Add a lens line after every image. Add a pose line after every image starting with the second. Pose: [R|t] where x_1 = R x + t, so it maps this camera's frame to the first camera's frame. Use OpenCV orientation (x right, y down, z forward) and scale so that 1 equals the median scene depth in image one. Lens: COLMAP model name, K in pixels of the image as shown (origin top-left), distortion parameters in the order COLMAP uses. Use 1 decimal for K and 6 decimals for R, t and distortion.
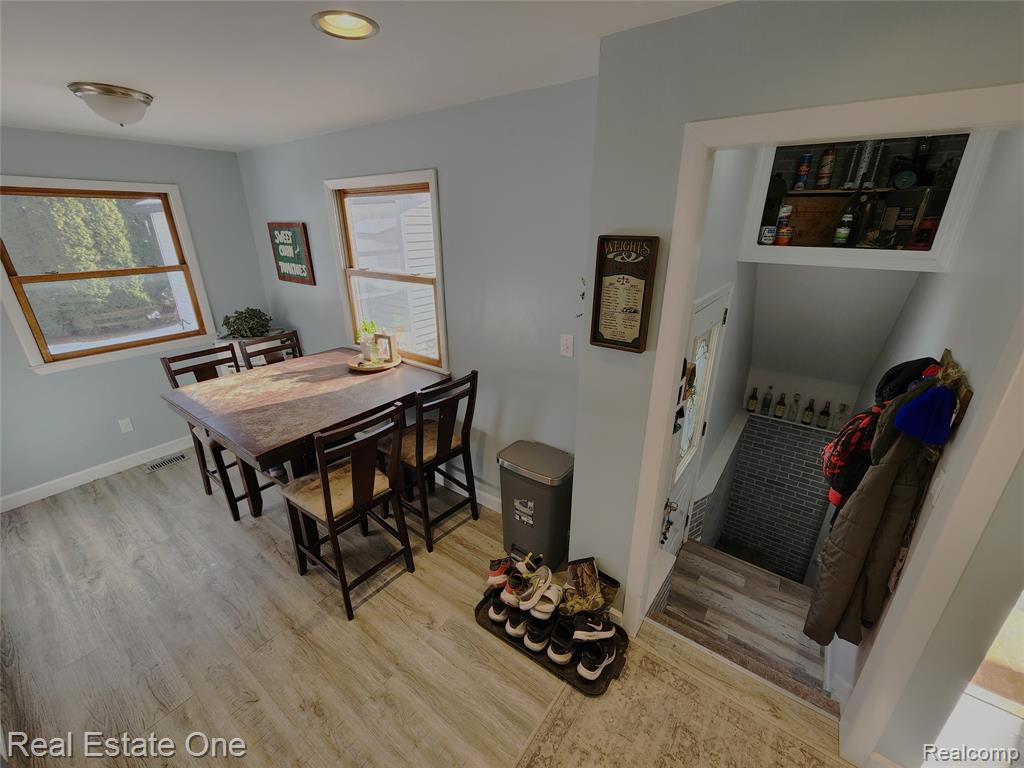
lens RADIAL K [[418.2, 0, 508.7], [0, 418.2, 384.3], [0, 0, 1]] dist [-0.001903, -0.000284]
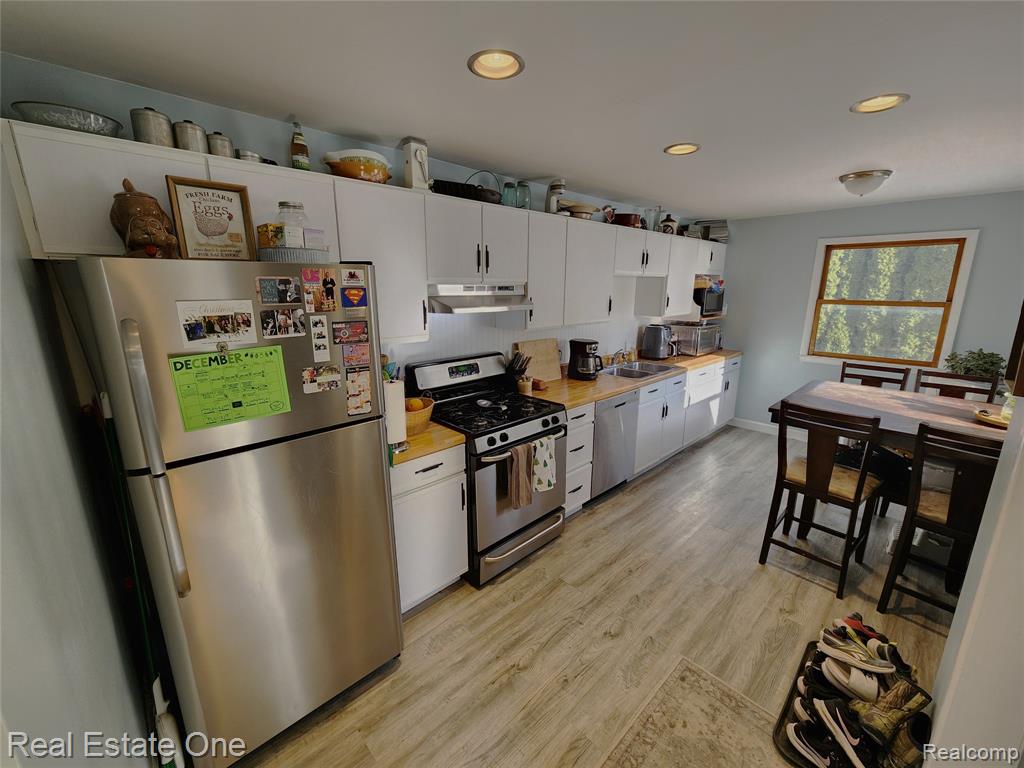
lens RADIAL K [[418.2, 0, 508.7], [0, 418.2, 384.3], [0, 0, 1]] dist [-0.001903, -0.000284]
pose [[-0.171230, 0.231906, -0.957549, 0.872274], [-0.359262, 0.890286, 0.279859, 0.014598], [0.917394, 0.391931, -0.069129, 0.211233]]
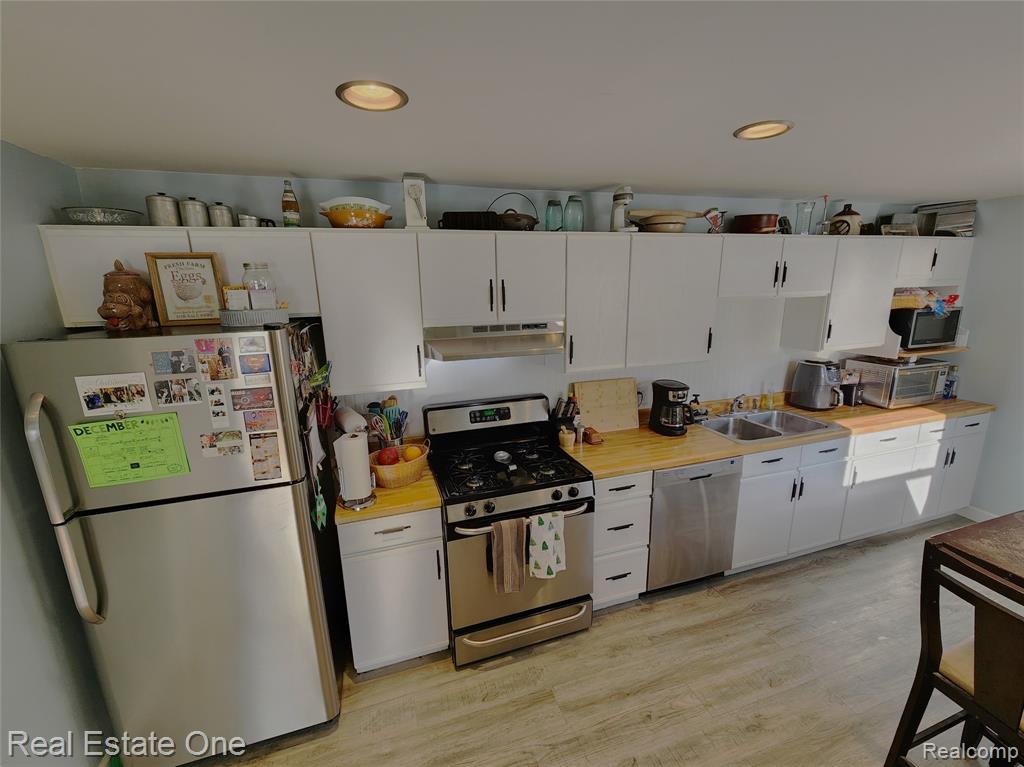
lens RADIAL K [[427.1, 0, 512.0], [0, 427.1, 383.5], [0, 0, 1]] dist [-0.001585, -0.000315]
pose [[-0.585351, 0.201310, -0.785391, 0.497732], [-0.271362, 0.864175, 0.423750, -0.226522], [0.764020, 0.461167, -0.451218, 0.544097]]
